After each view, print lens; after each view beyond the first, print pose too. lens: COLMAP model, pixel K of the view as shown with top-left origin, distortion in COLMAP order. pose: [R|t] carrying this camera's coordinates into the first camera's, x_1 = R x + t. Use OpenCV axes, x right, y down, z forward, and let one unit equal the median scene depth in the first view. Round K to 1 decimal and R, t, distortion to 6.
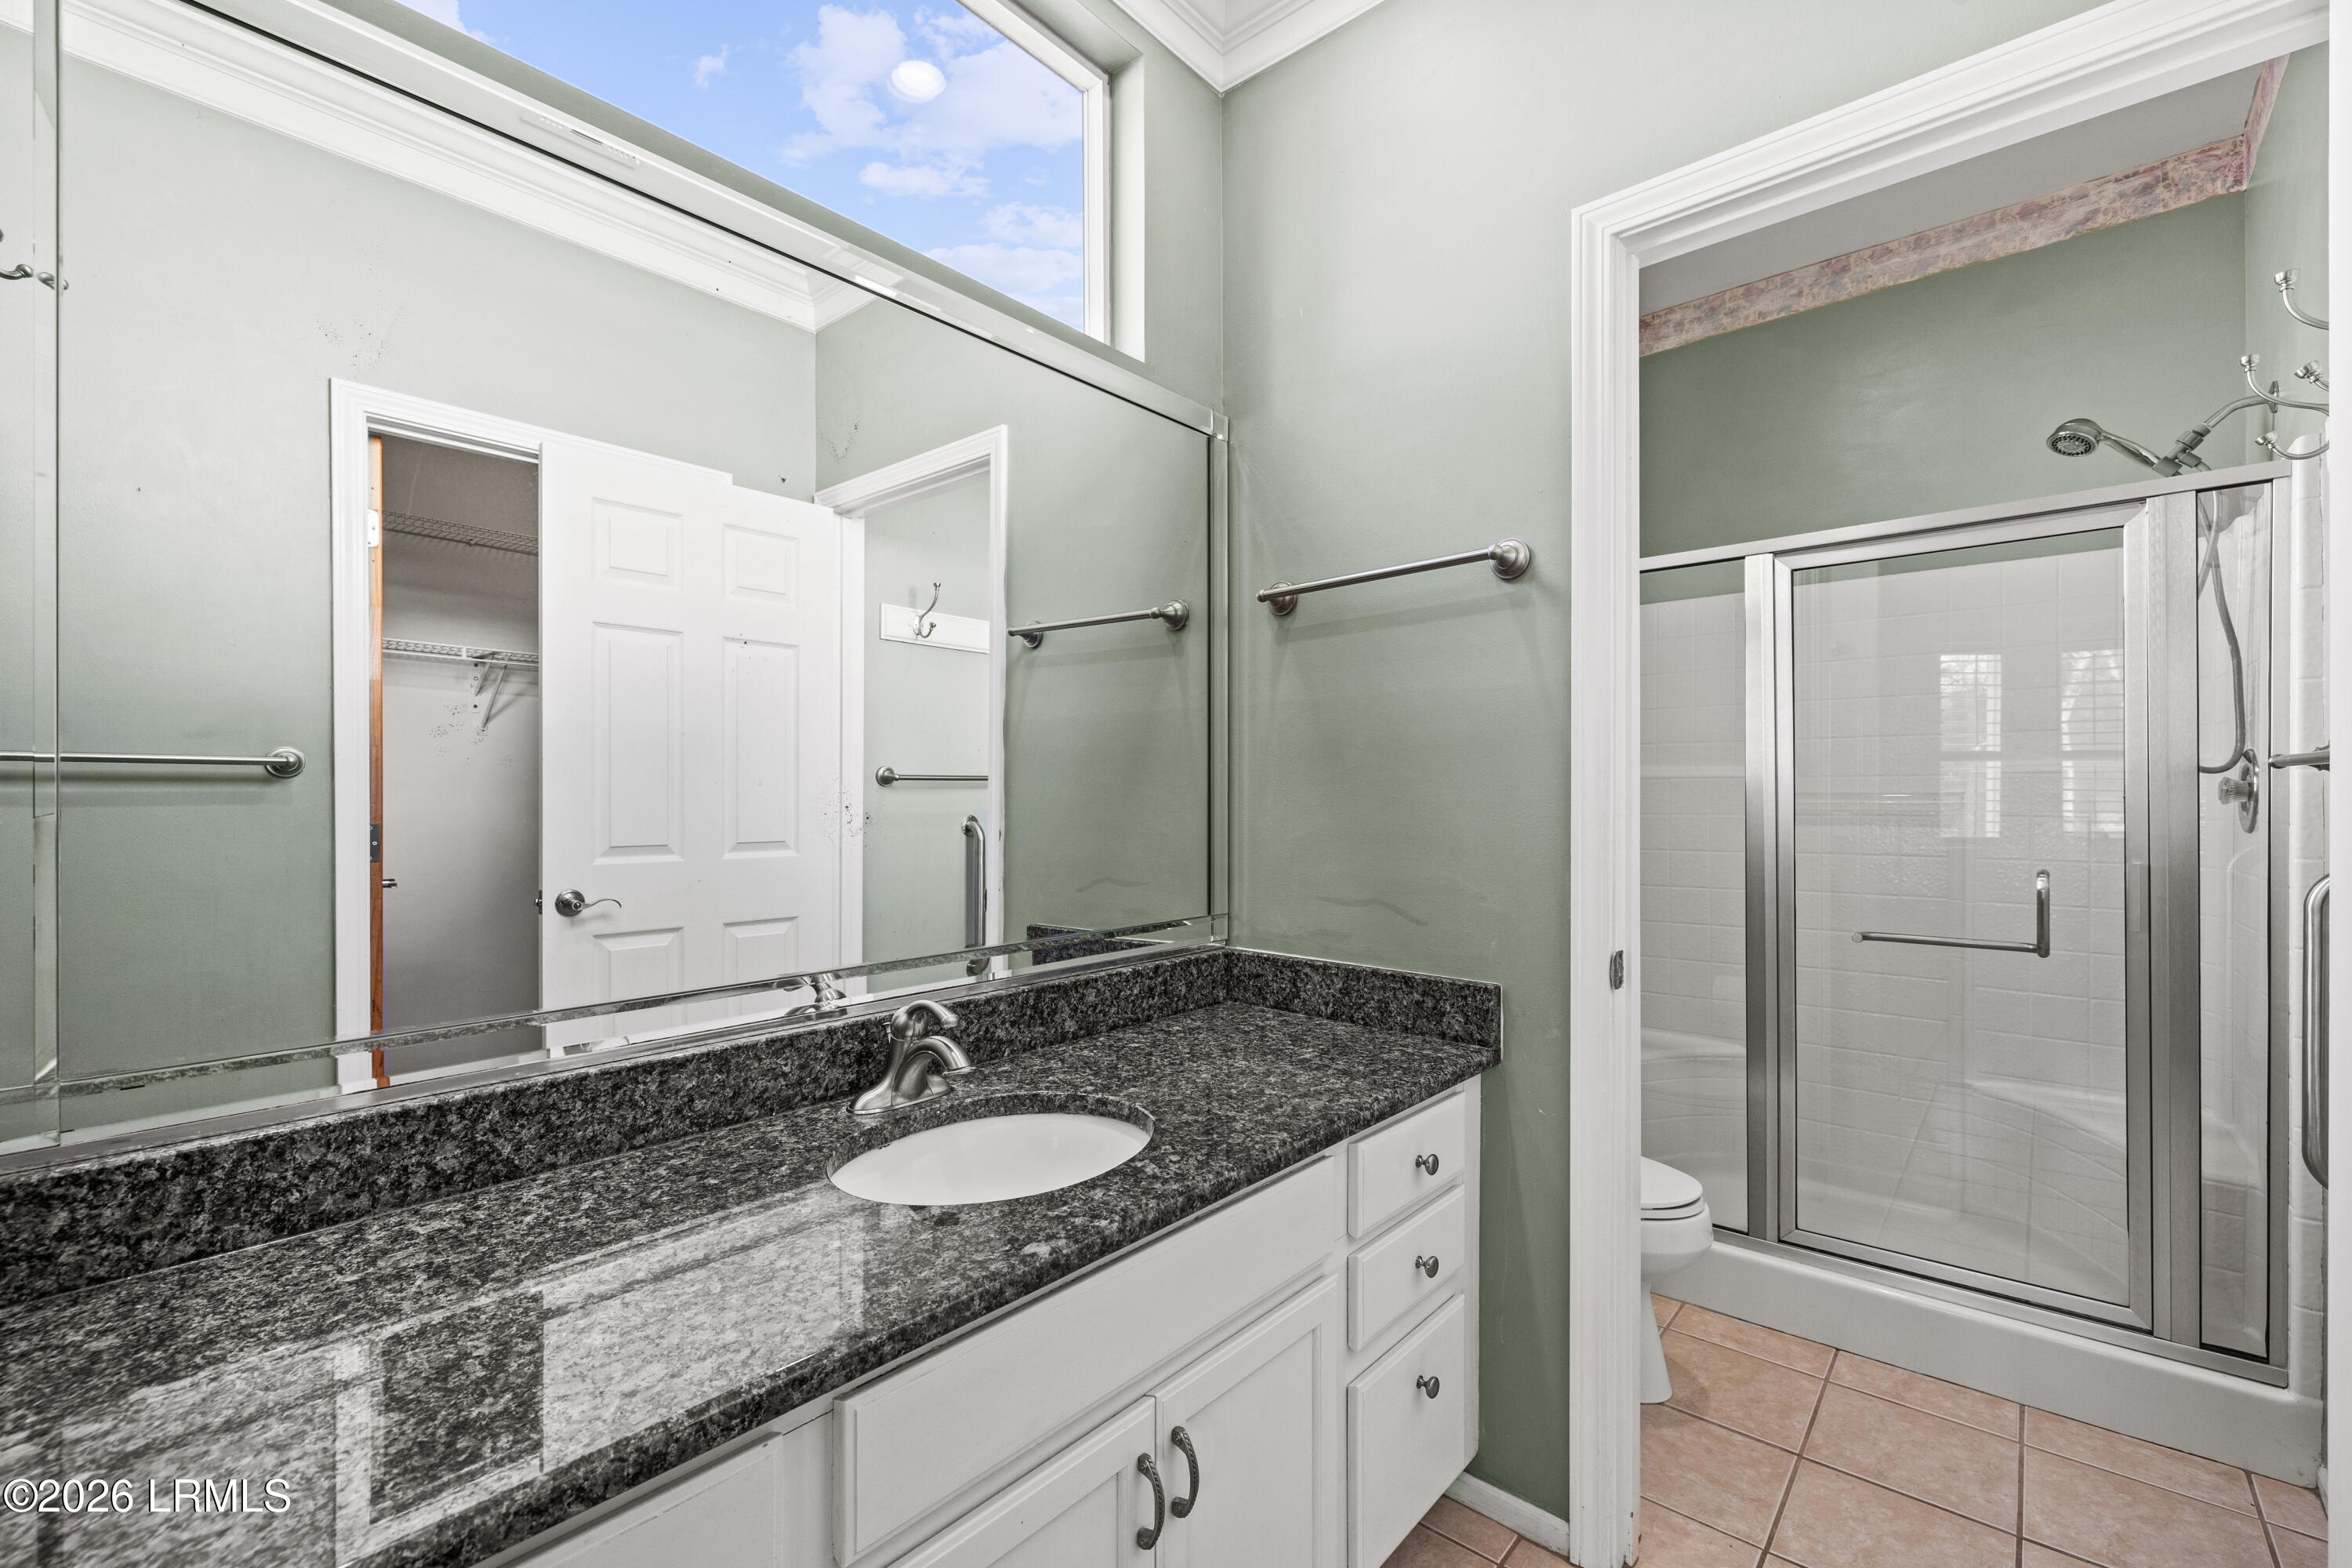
lens RADIAL K [[995.6, 0, 1170.3], [0, 995.6, 794.9], [0, 0, 1]] dist [-0.001725, 0.000149]
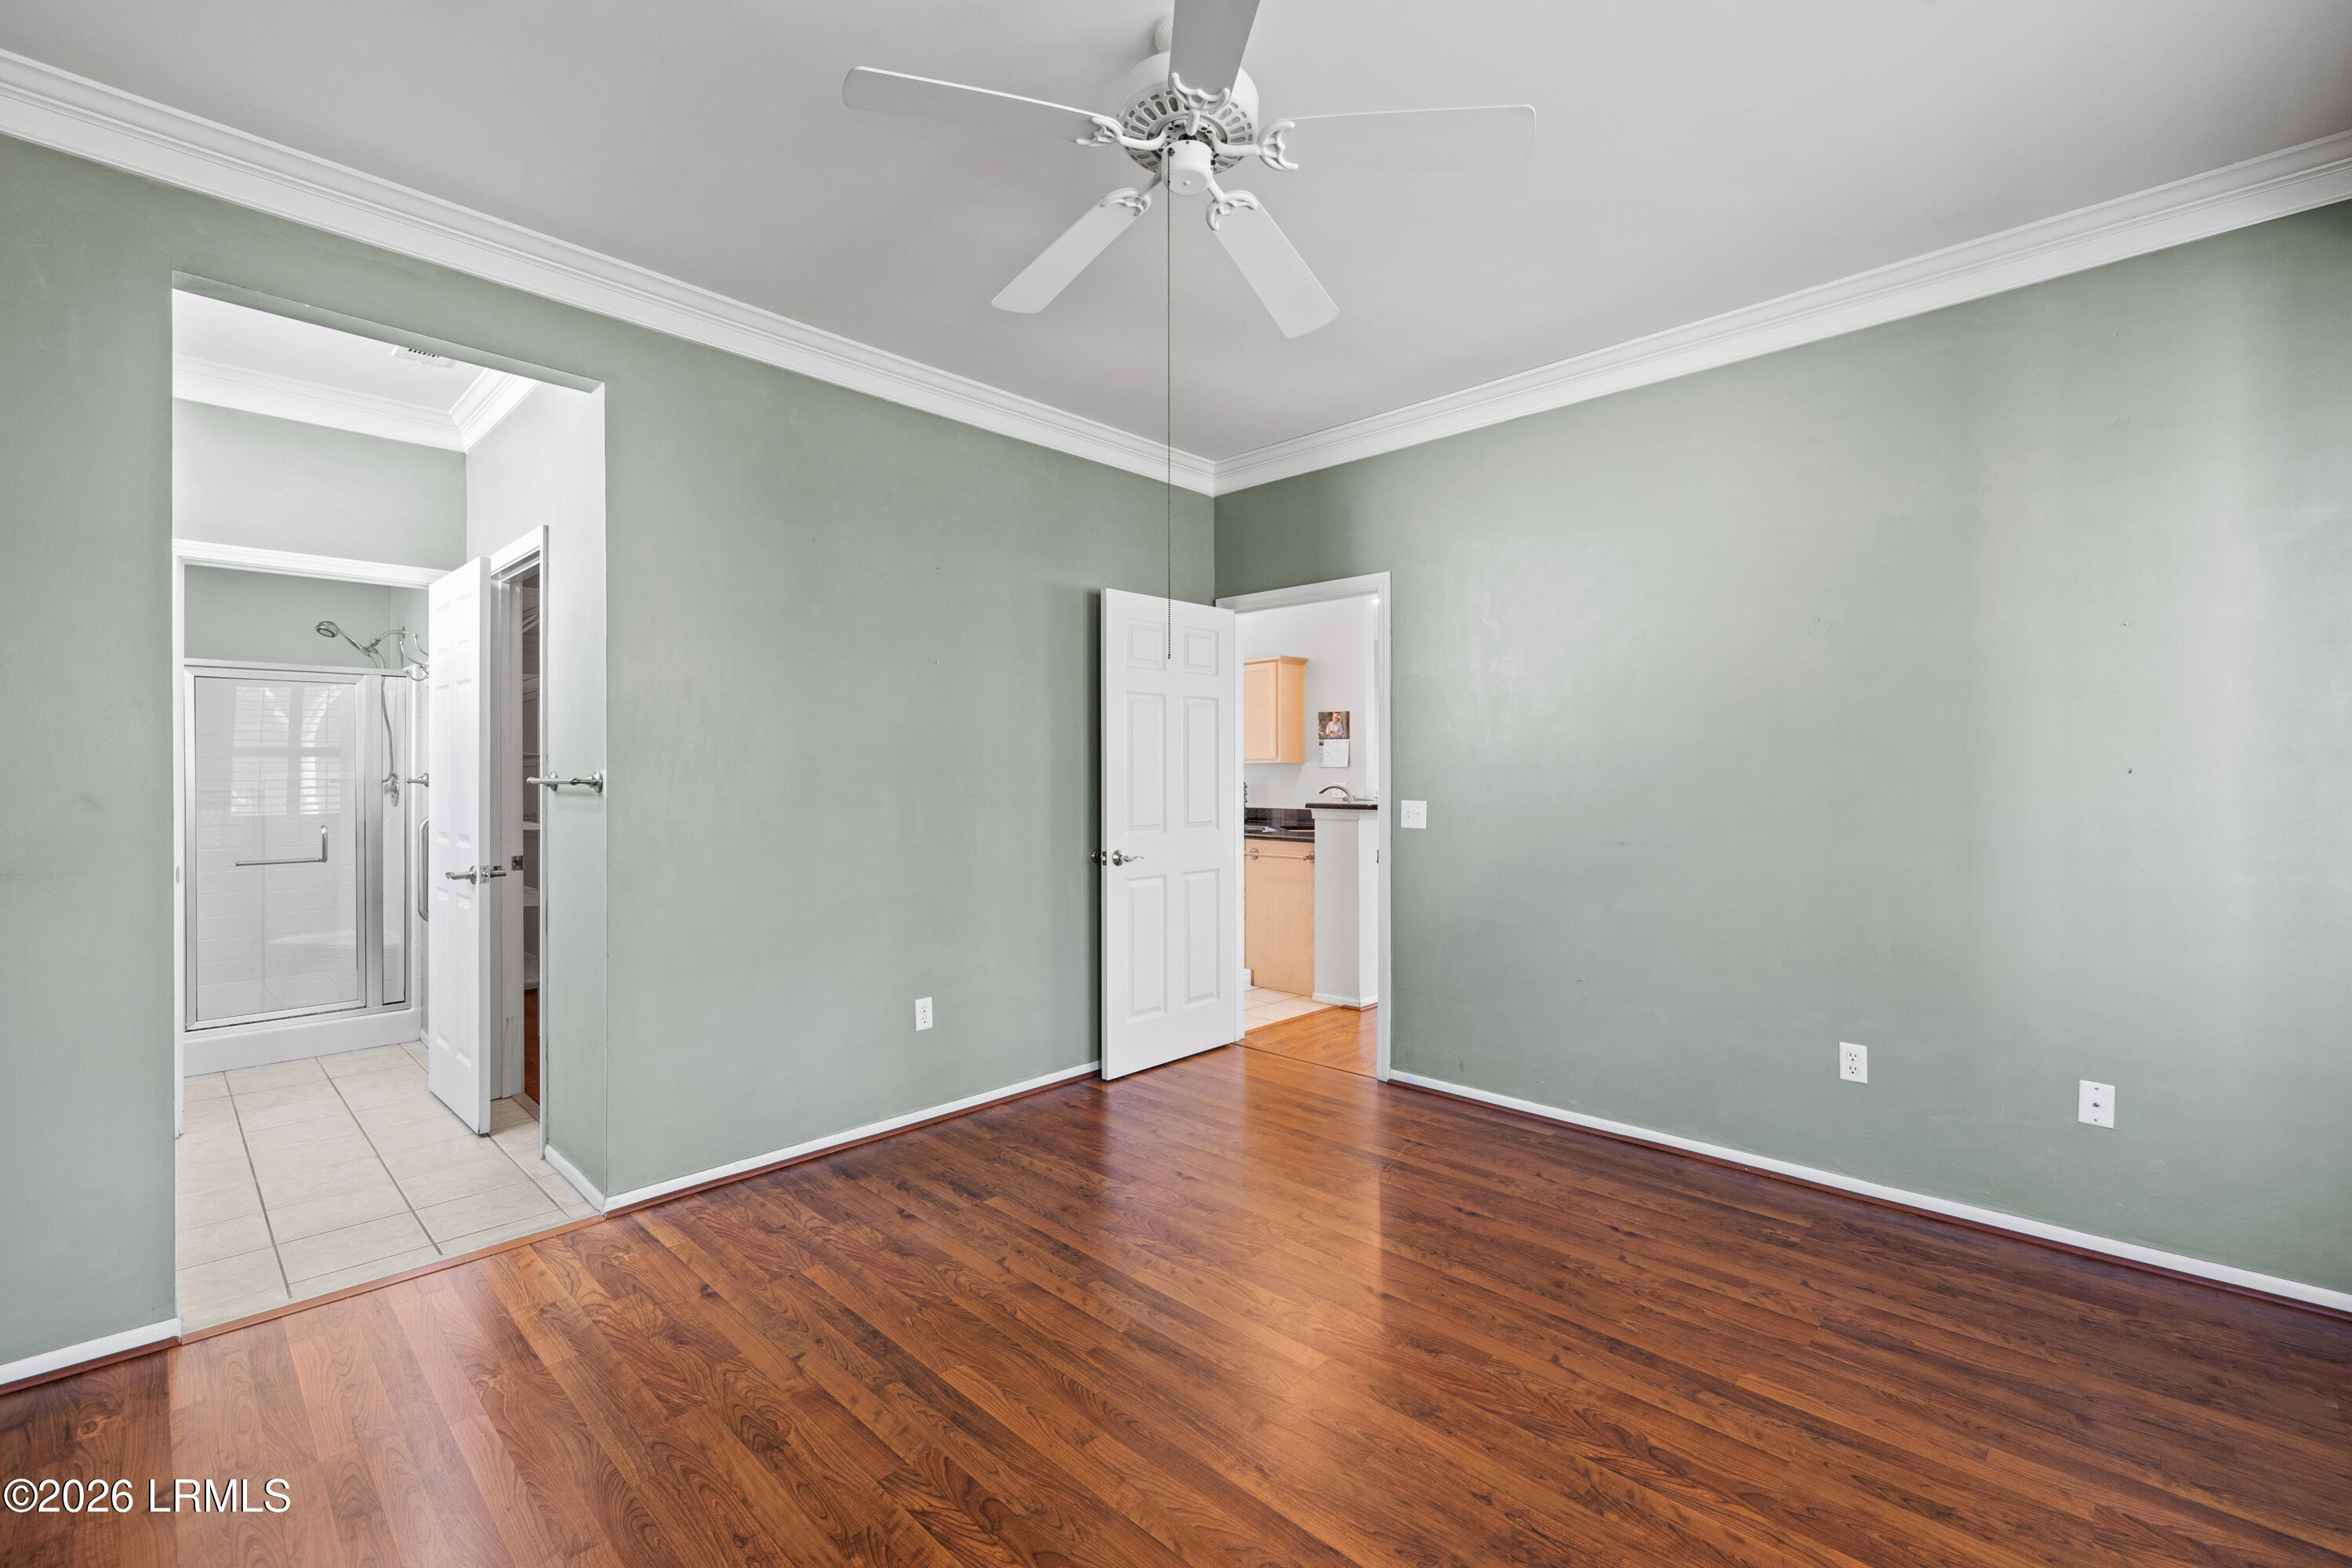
lens RADIAL K [[995.6, 0, 1171.8], [0, 995.6, 786.4], [0, 0, 1]] dist [-0.001725, 0.000149]
pose [[0.056027, -0.012591, 0.998350, -1.302806], [-0.003878, 0.999910, 0.012828, -0.054359], [-0.998422, -0.004590, 0.055973, -1.086719]]
